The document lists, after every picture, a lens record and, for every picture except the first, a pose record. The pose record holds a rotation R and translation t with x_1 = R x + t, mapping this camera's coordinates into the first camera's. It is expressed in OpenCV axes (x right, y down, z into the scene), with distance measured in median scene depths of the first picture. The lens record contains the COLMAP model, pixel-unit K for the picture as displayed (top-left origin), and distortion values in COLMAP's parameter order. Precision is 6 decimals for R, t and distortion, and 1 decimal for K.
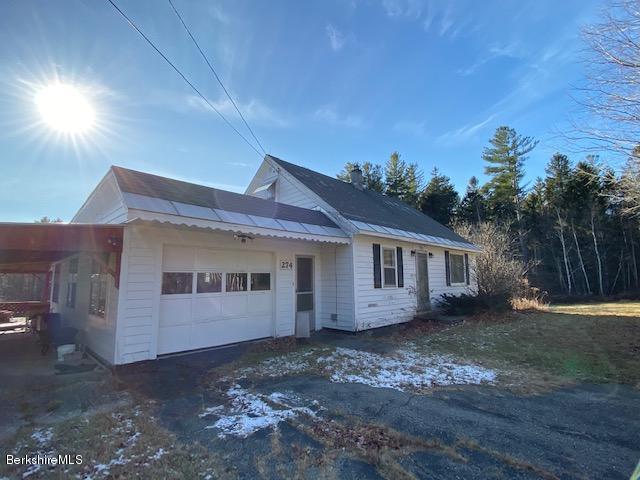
lens RADIAL K [[318.8, 0, 320.0], [0, 318.8, 240.0], [0, 0, 1]] dist [-0.003430, -0.001605]
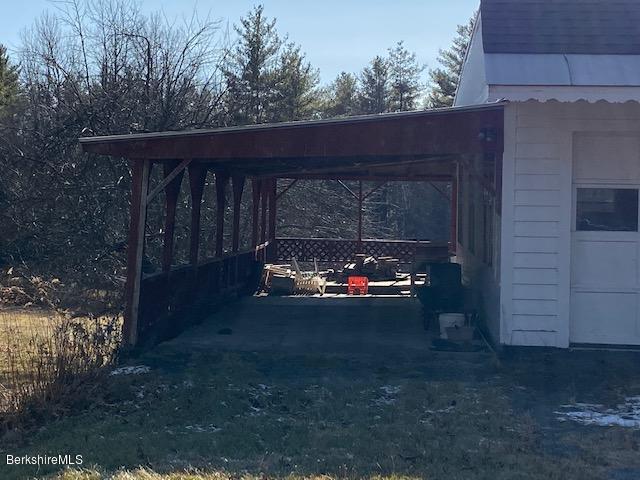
lens RADIAL K [[1212.1, 0, 320.0], [0, 1212.1, 240.0], [0, 0, 1]] dist [0.004326, 0.009674]
pose [[0.650551, 0.042328, -0.758282, 0.514025], [0.074902, 0.990002, 0.119523, -0.057207], [0.755760, -0.134553, 0.640876, -0.412021]]
